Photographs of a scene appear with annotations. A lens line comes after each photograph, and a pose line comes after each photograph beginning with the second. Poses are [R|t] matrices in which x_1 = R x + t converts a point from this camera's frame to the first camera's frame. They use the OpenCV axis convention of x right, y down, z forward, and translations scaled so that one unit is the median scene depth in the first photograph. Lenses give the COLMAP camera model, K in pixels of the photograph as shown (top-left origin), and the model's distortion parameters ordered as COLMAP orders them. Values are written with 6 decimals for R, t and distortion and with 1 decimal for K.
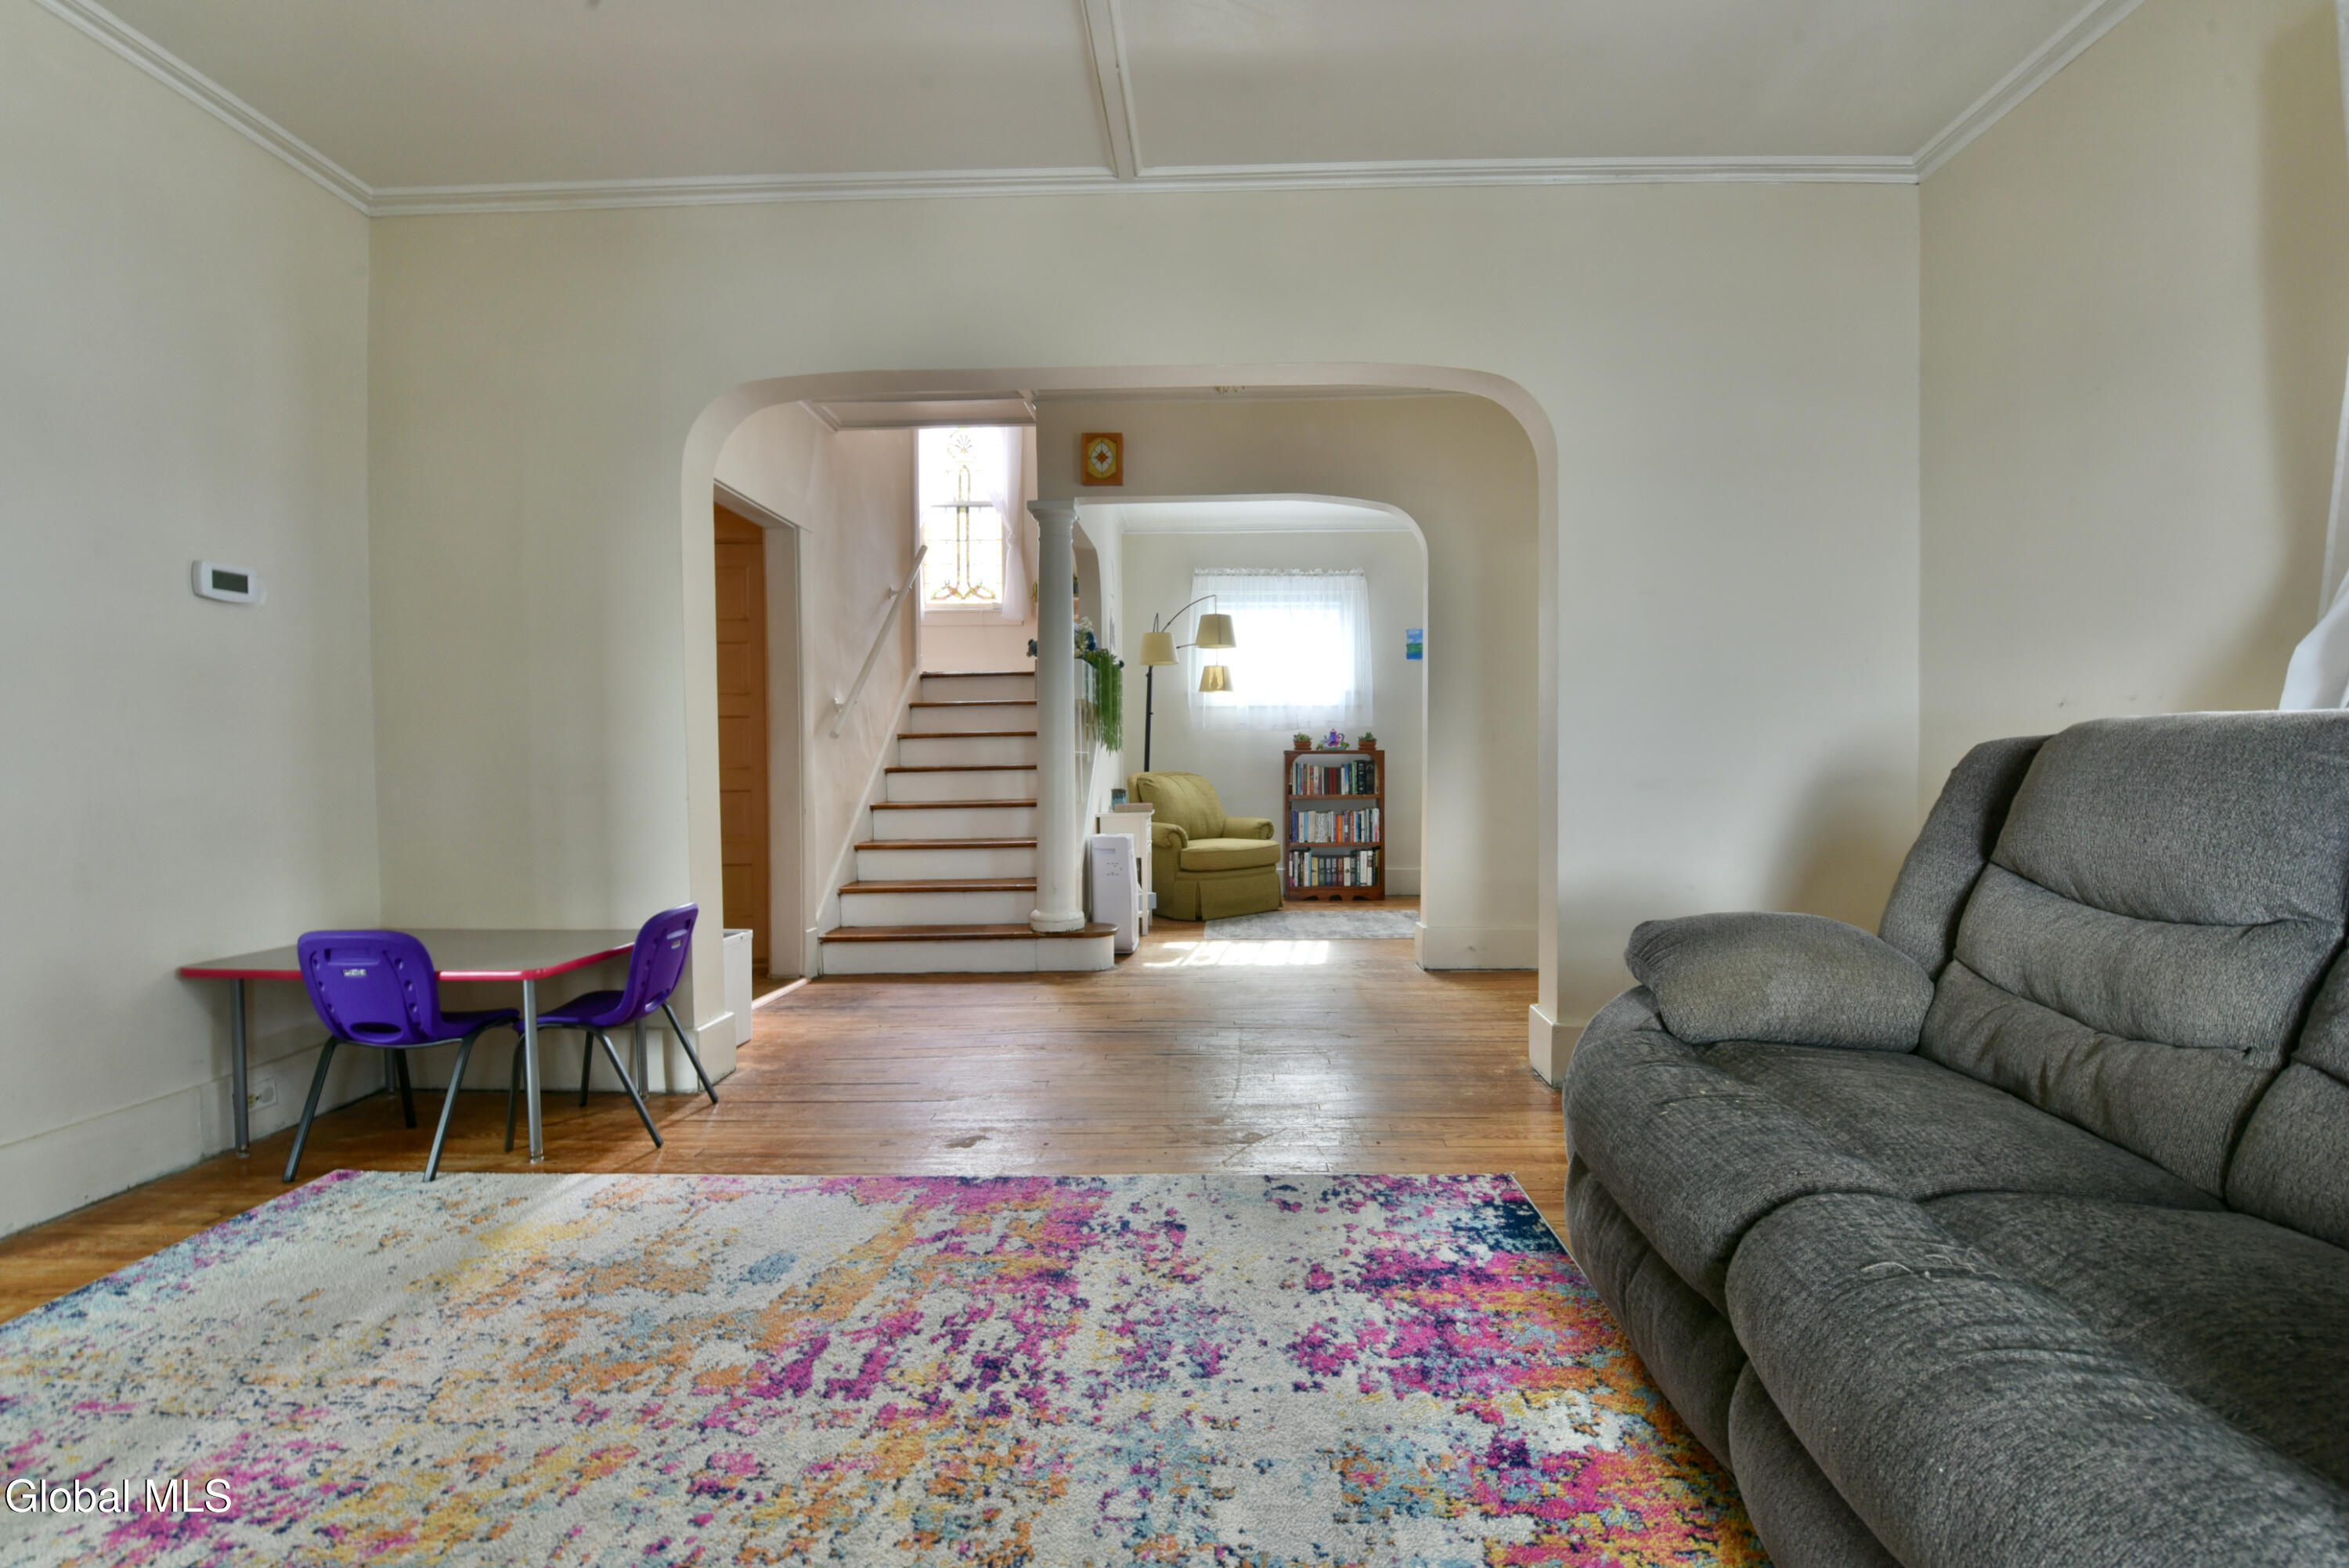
lens RADIAL K [[967.1, 0, 1174.5], [0, 967.1, 784.0], [0, 0, 1]] dist [-0.016272, -0.002910]
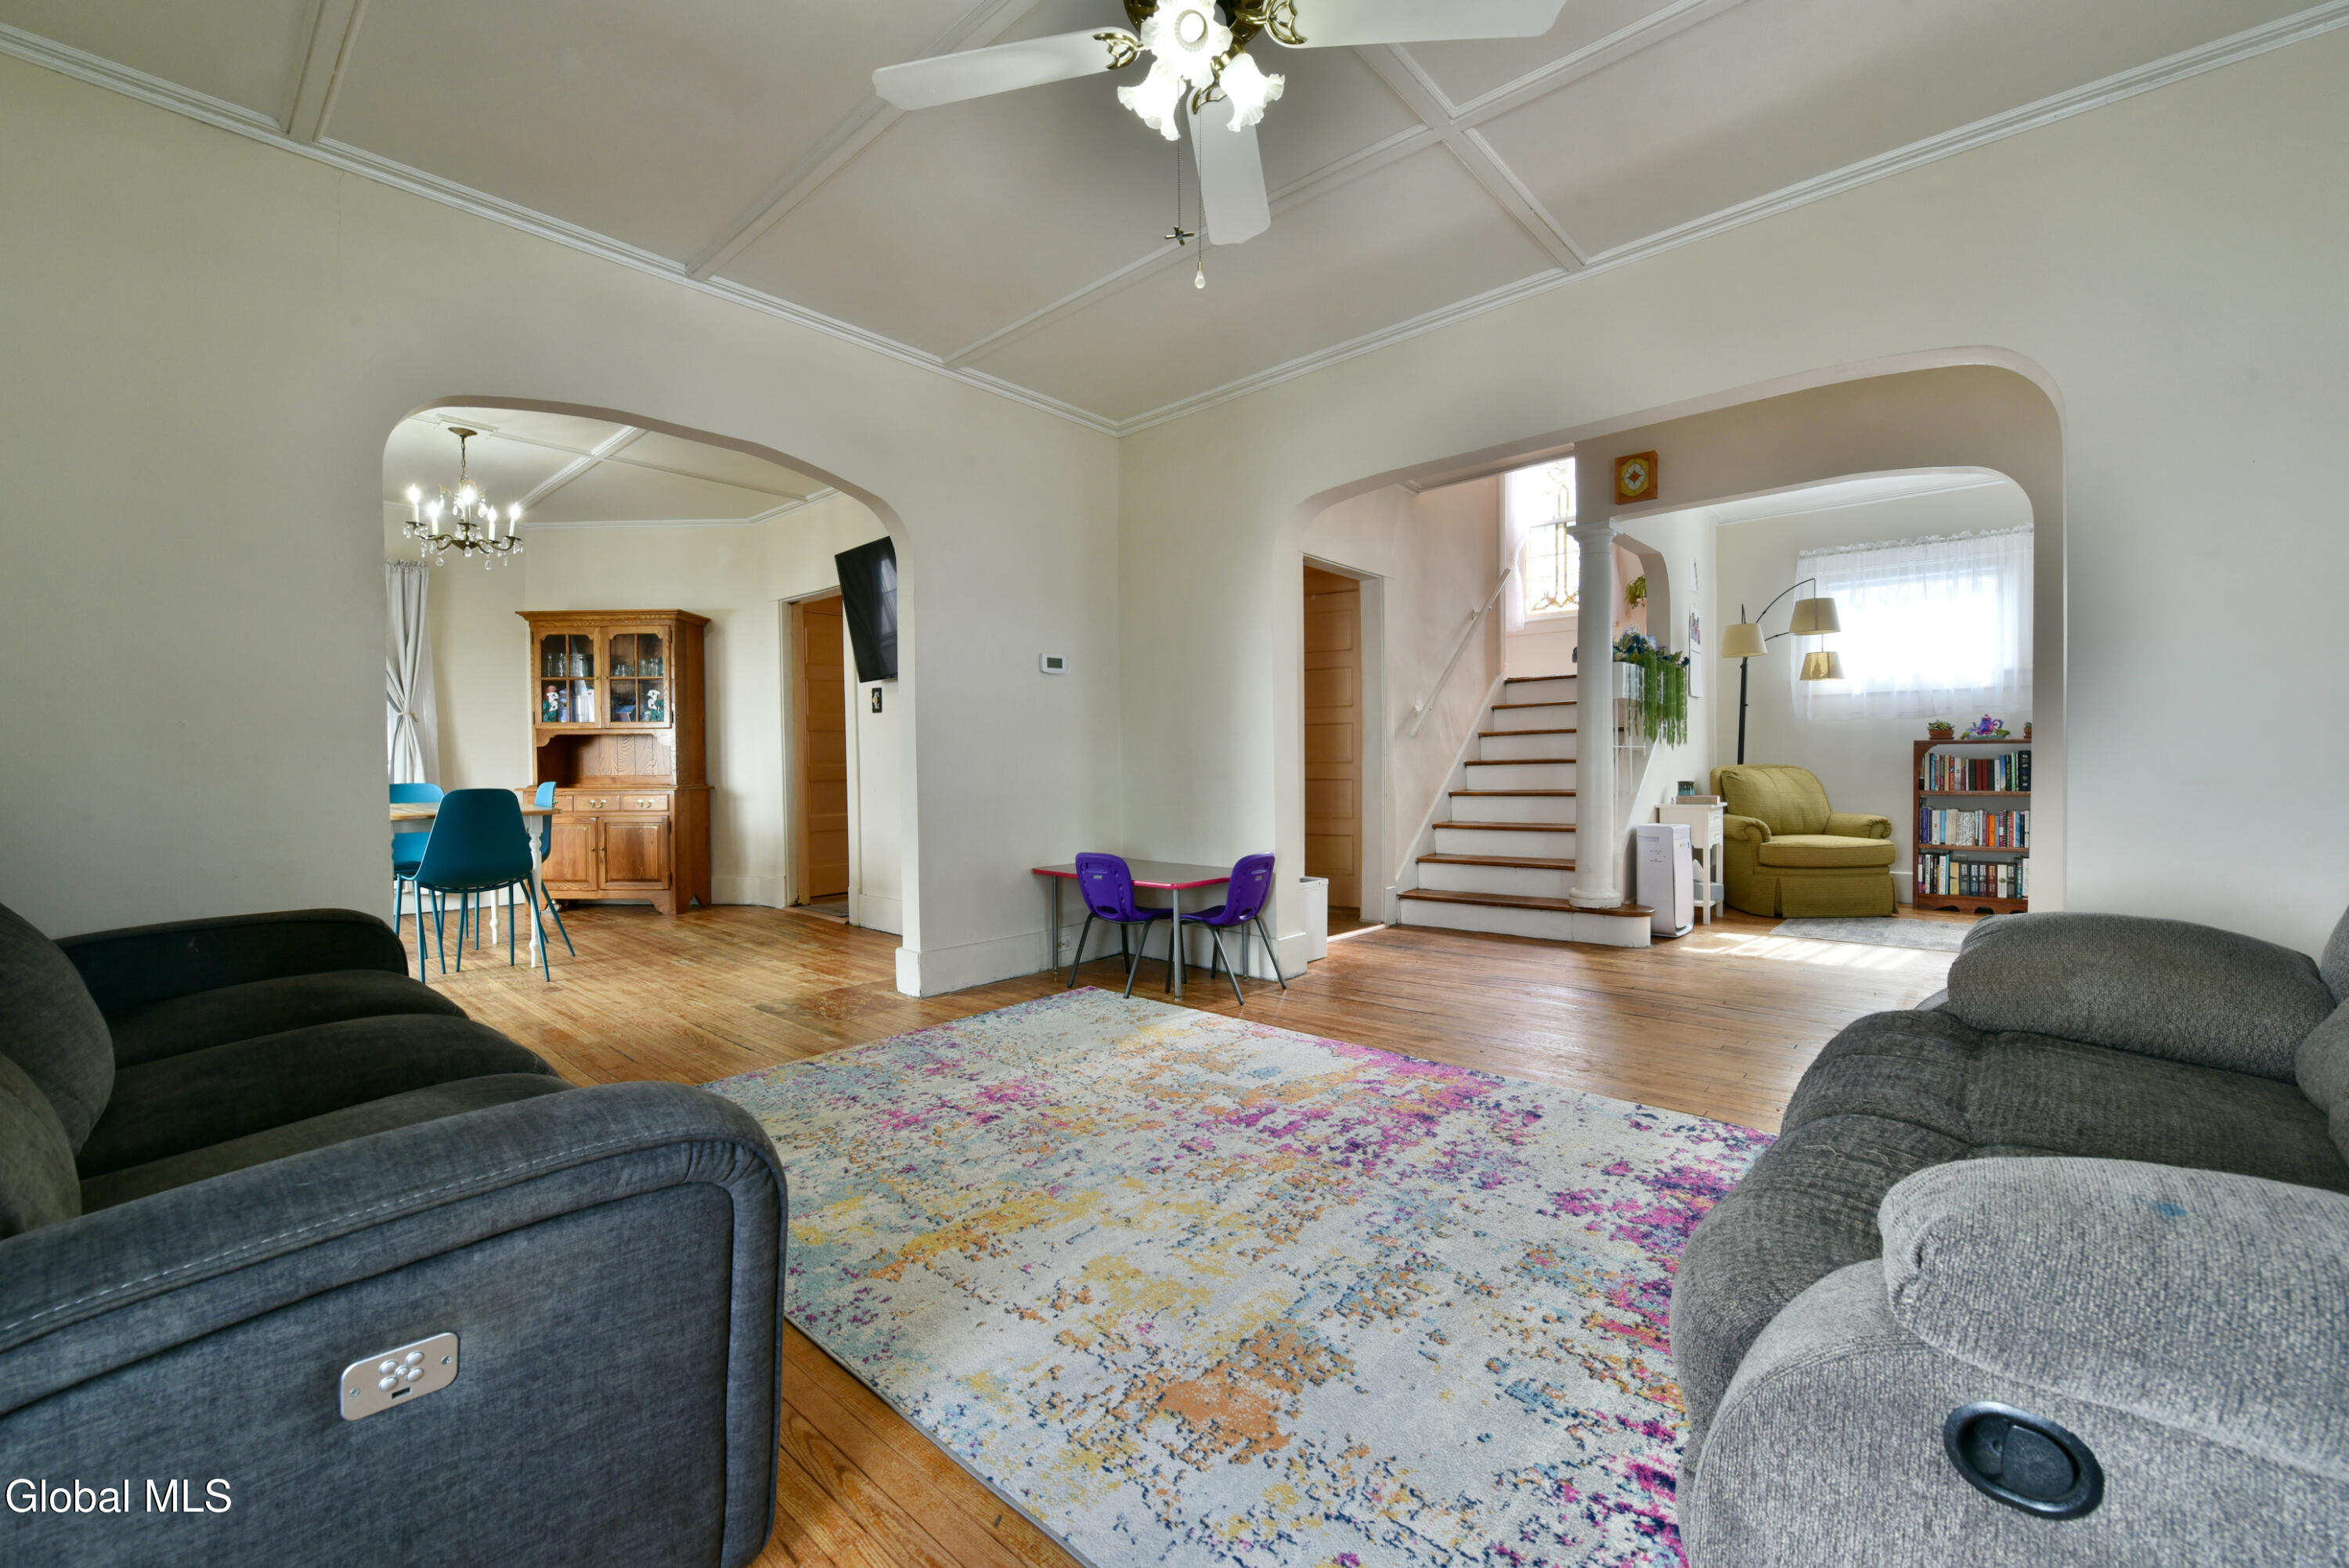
lens RADIAL K [[961.8, 0, 1188.5], [0, 961.8, 774.4], [0, 0, 1]] dist [-0.014805, -0.000370]
pose [[0.758201, 0.005832, -0.651995, 0.442296], [-0.006756, 0.999977, 0.001089, 0.000639], [0.651986, 0.003579, 0.758223, -0.260594]]
